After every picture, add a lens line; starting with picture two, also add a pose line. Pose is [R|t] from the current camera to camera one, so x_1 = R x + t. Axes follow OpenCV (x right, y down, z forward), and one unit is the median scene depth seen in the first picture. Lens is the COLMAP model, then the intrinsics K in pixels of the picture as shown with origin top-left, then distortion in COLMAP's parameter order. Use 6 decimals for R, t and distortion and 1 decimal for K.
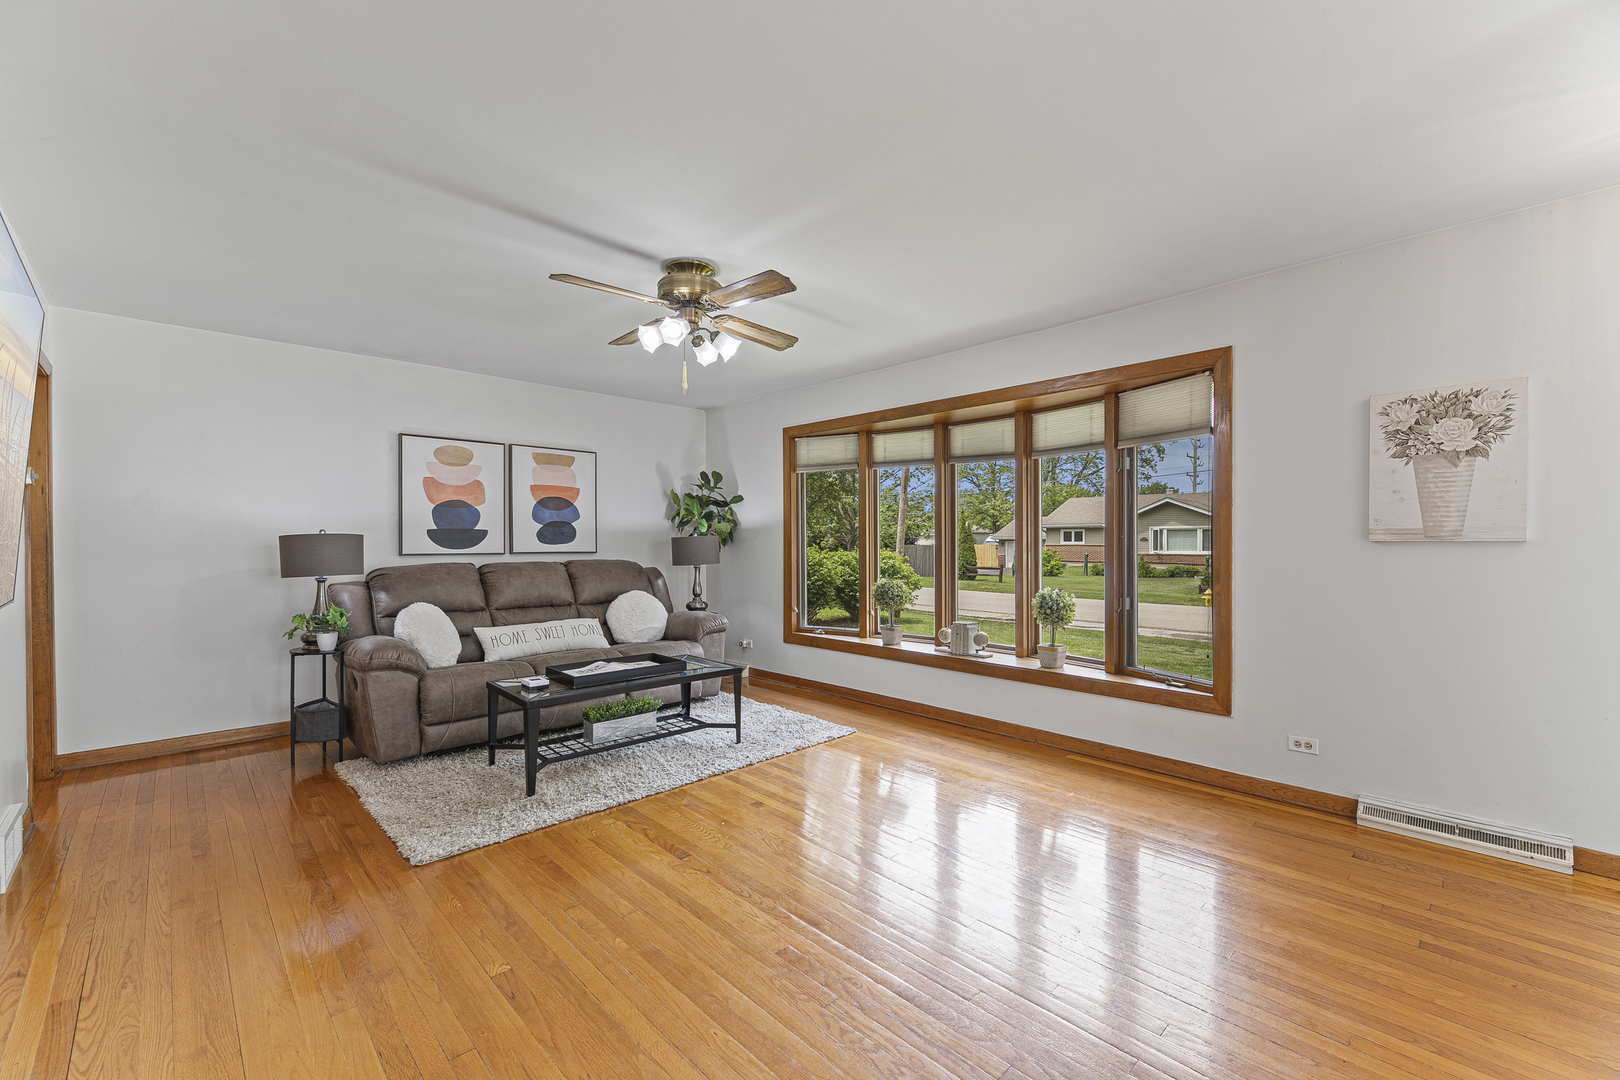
lens RADIAL K [[682.5, 0, 810.0], [0, 682.5, 540.0], [0, 0, 1]] dist [0.001199, 0.000070]
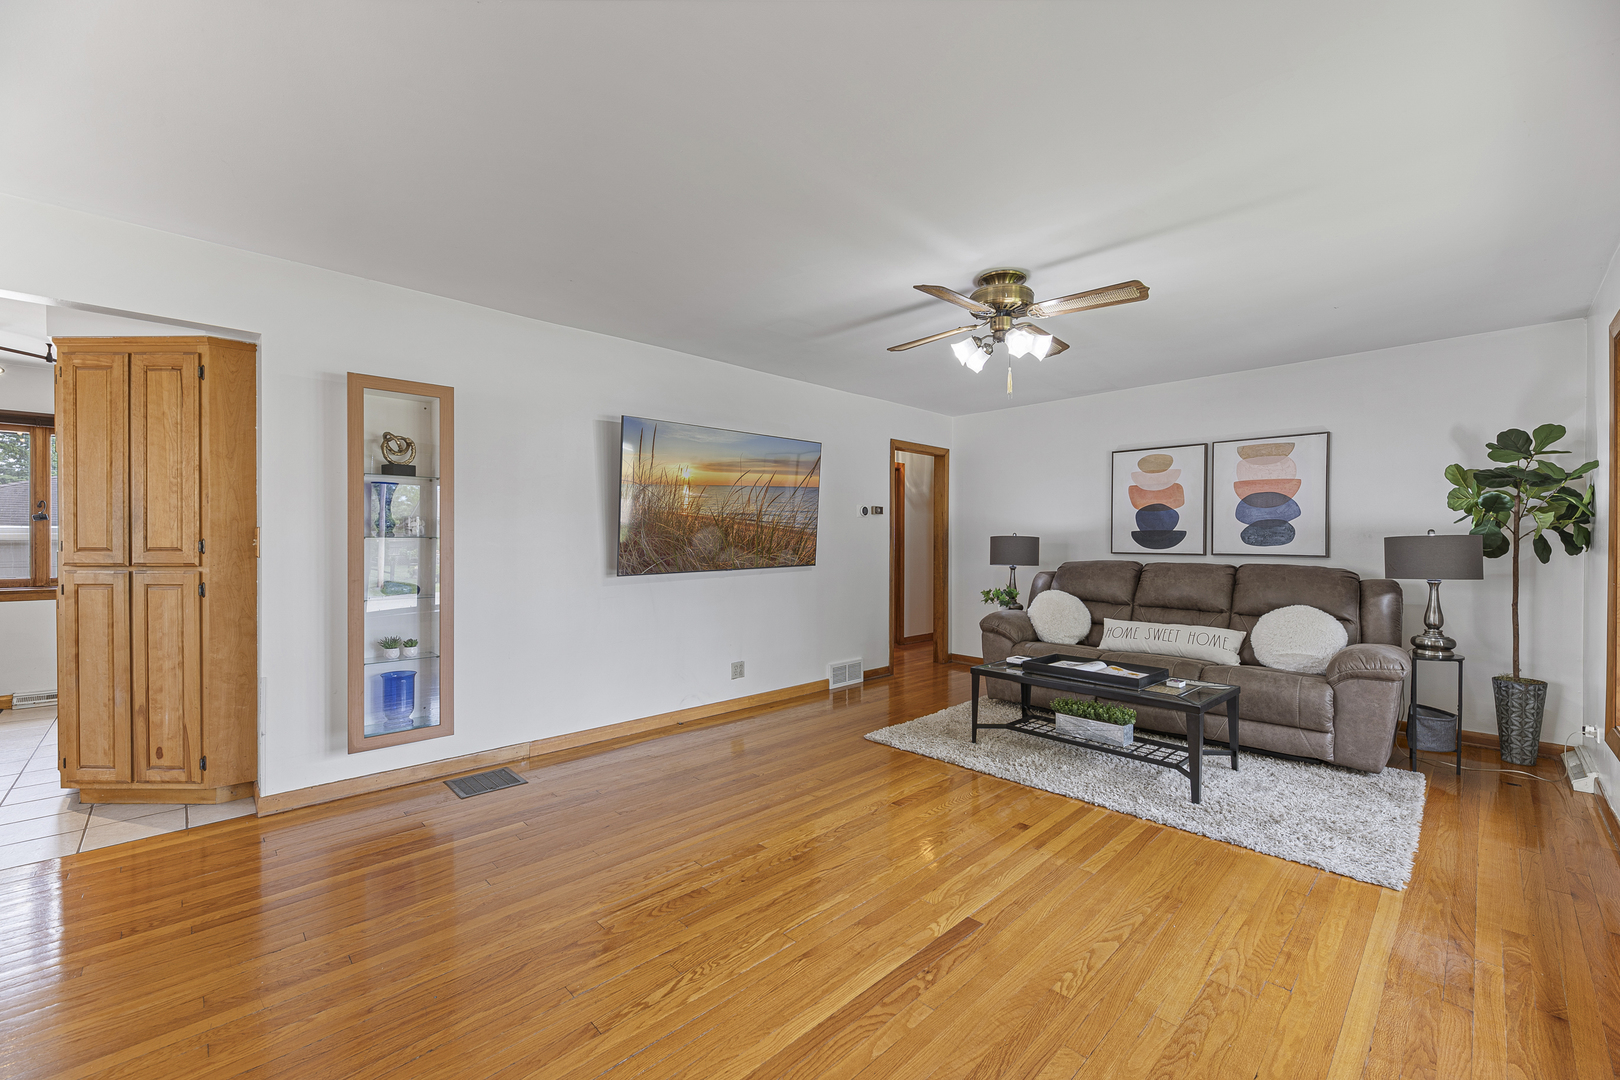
lens RADIAL K [[645.4, 0, 819.9], [0, 645.4, 544.1], [0, 0, 1]] dist [0.000681, 0.000062]
pose [[0.004024, 0.009526, -0.999947, 0.518672], [-0.001311, 0.999954, 0.009521, -0.003573], [0.999991, 0.001273, 0.004036, 0.467965]]
